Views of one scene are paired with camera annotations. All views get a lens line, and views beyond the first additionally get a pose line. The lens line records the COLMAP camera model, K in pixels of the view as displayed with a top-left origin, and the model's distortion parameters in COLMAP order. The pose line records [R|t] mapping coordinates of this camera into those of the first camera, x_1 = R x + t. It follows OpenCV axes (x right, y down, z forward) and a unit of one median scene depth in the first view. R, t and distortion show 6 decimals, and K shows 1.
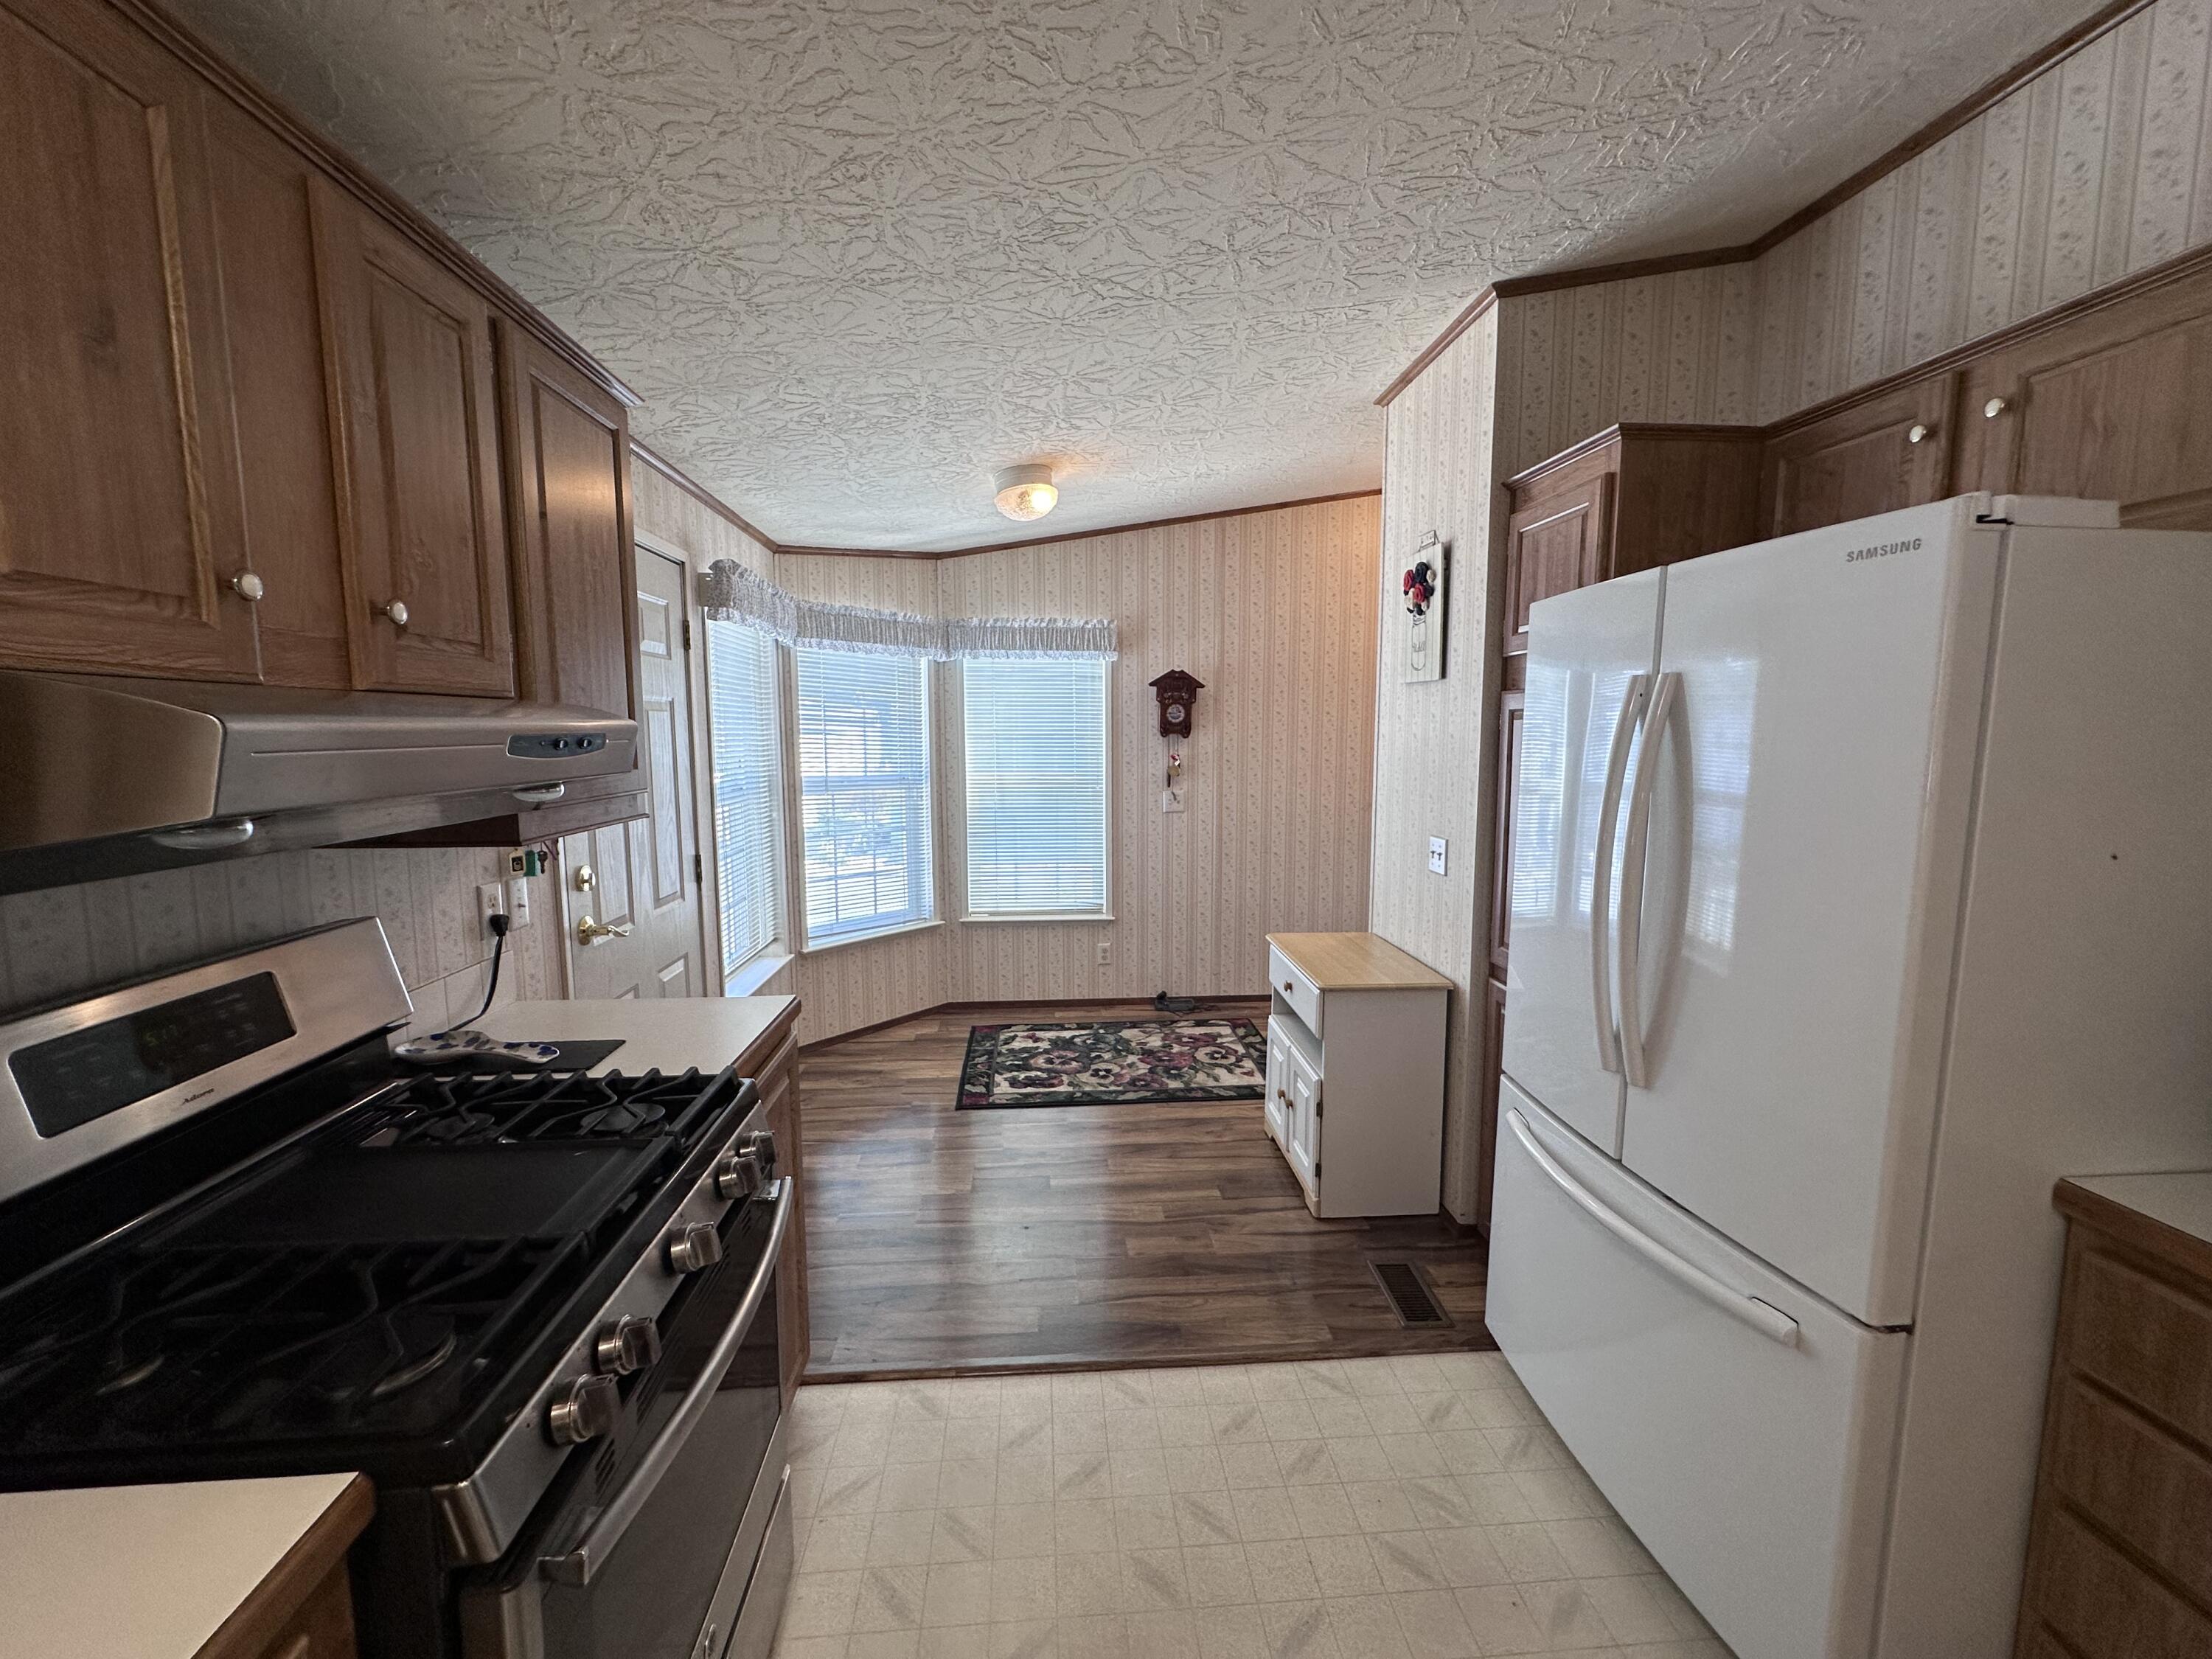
lens RADIAL K [[886.0, 0, 1106.5], [0, 886.0, 827.8], [0, 0, 1]] dist [-0.002300, 0.000732]
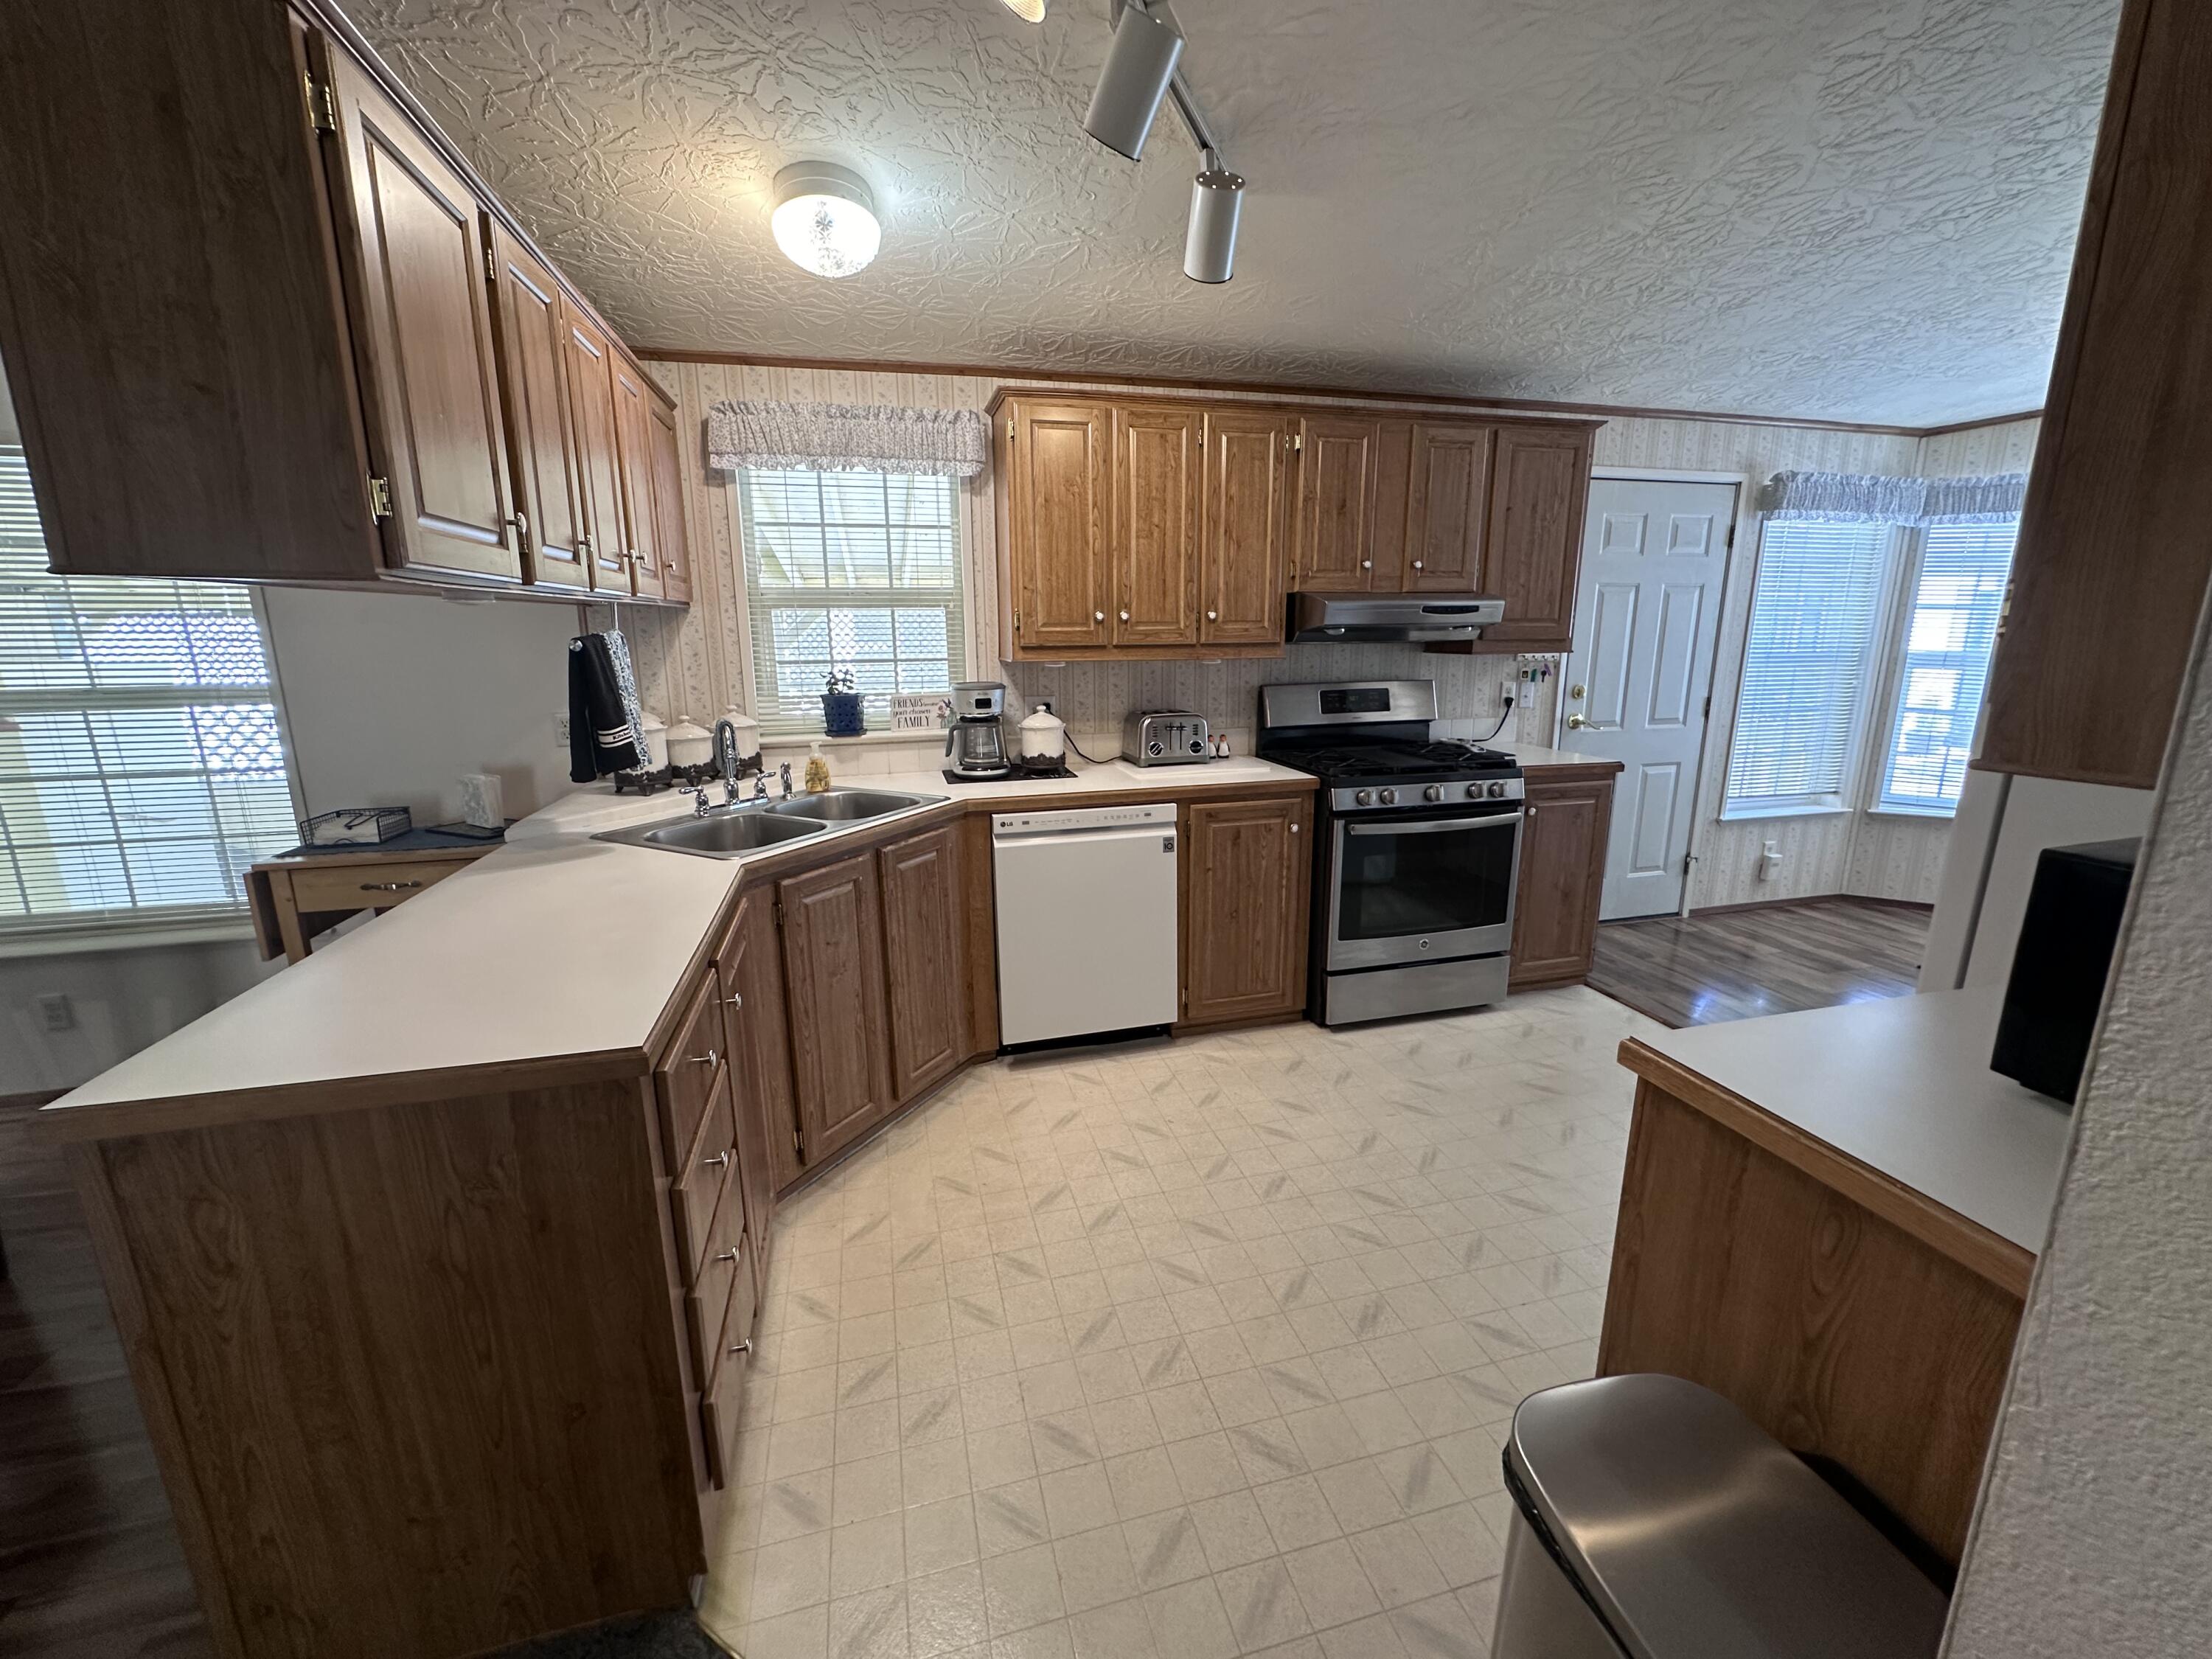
lens RADIAL K [[886.0, 0, 1102.2], [0, 886.0, 828.1], [0, 0, 1]] dist [-0.002300, 0.000732]
pose [[0.178302, 0.215008, -0.960198, 1.234959], [-0.098674, 0.974823, 0.199960, 0.077437], [0.979016, 0.059093, 0.195028, -0.338515]]
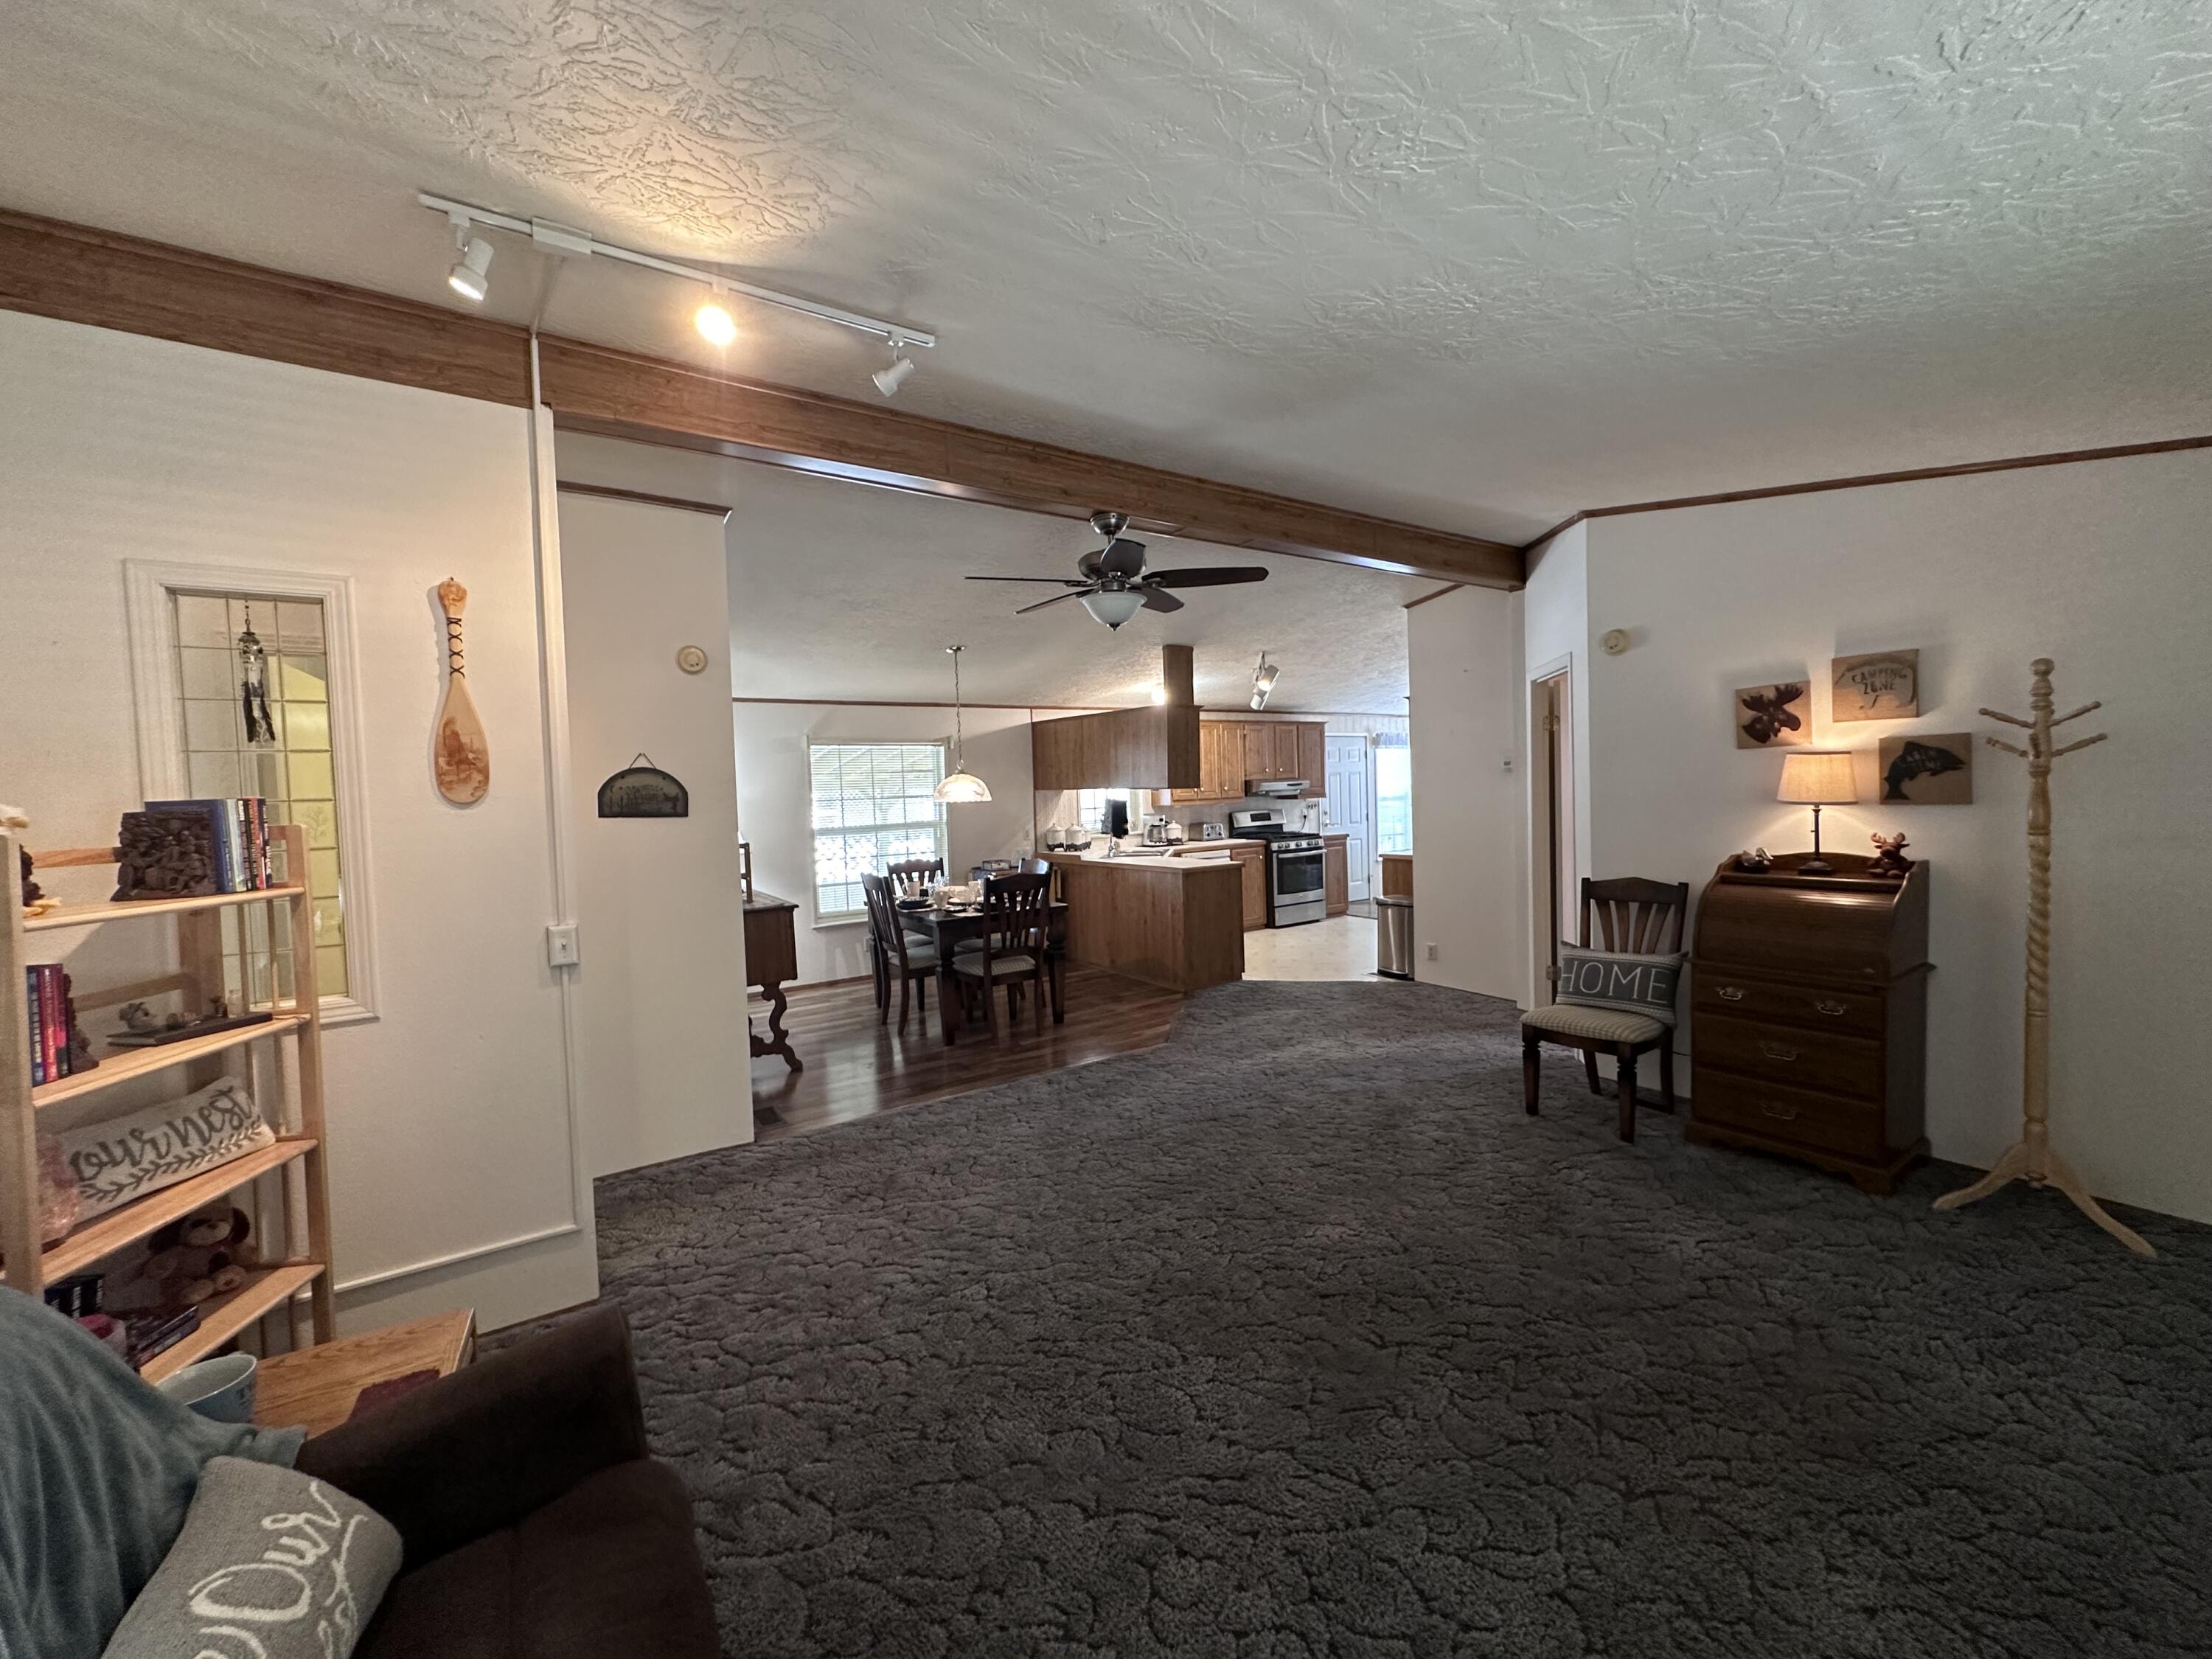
lens RADIAL K [[886.0, 0, 1111.6], [0, 886.0, 829.1], [0, 0, 1]] dist [-0.002300, 0.000732]
pose [[0.503801, 0.025545, -0.863442, 3.551889], [-0.060286, 0.998165, -0.005645, 0.296248], [0.861714, 0.054898, 0.504416, -2.887399]]
